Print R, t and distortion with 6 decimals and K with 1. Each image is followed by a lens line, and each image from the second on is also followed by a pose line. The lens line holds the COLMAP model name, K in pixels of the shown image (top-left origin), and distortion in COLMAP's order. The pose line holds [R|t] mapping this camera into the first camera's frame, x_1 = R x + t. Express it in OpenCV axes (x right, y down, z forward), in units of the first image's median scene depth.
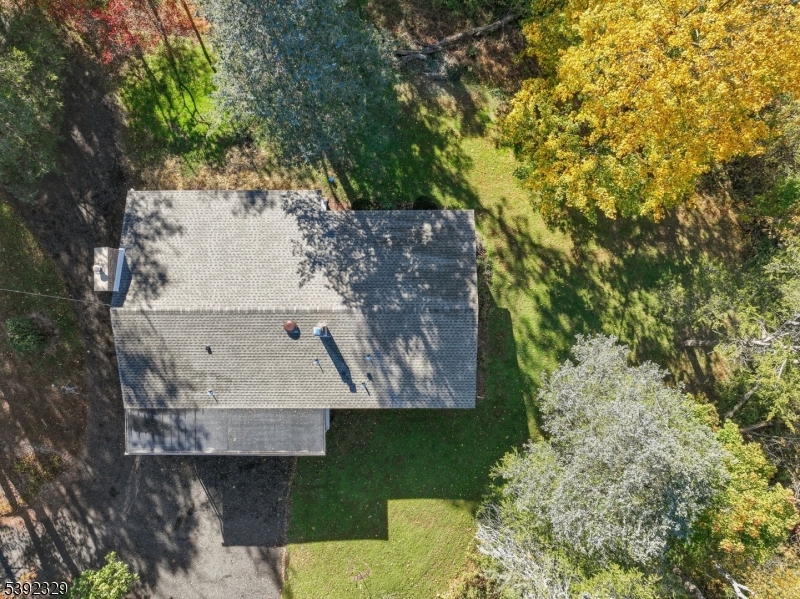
lens RADIAL K [[570.3, 0, 400.0], [0, 570.3, 299.5], [0, 0, 1]] dist [0.001001, 0.001684]
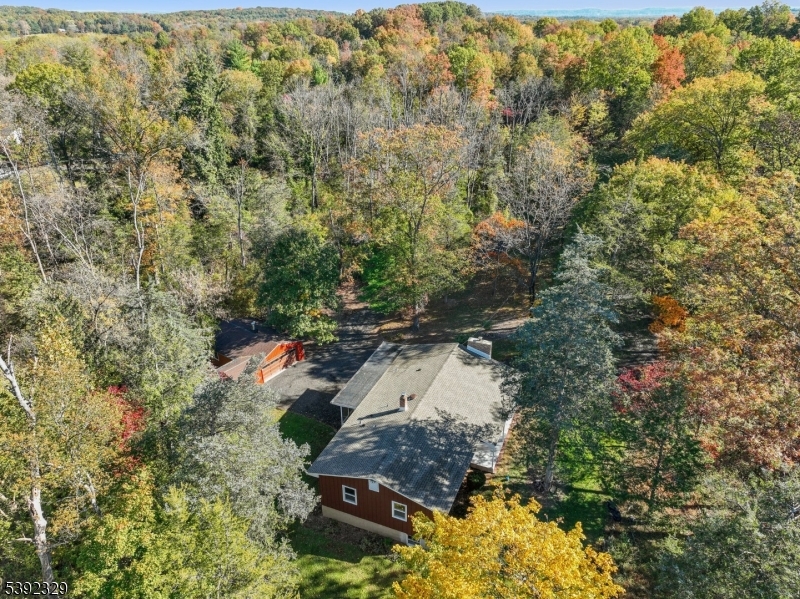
lens RADIAL K [[570.3, 0, 400.0], [0, 570.3, 299.5], [0, 0, 1]] dist [0.001001, 0.001684]
pose [[-0.390210, 0.436033, -0.810933, 0.967743], [-0.920044, -0.150774, 0.361642, -0.439845], [0.035420, 0.887211, 0.460003, 0.020431]]
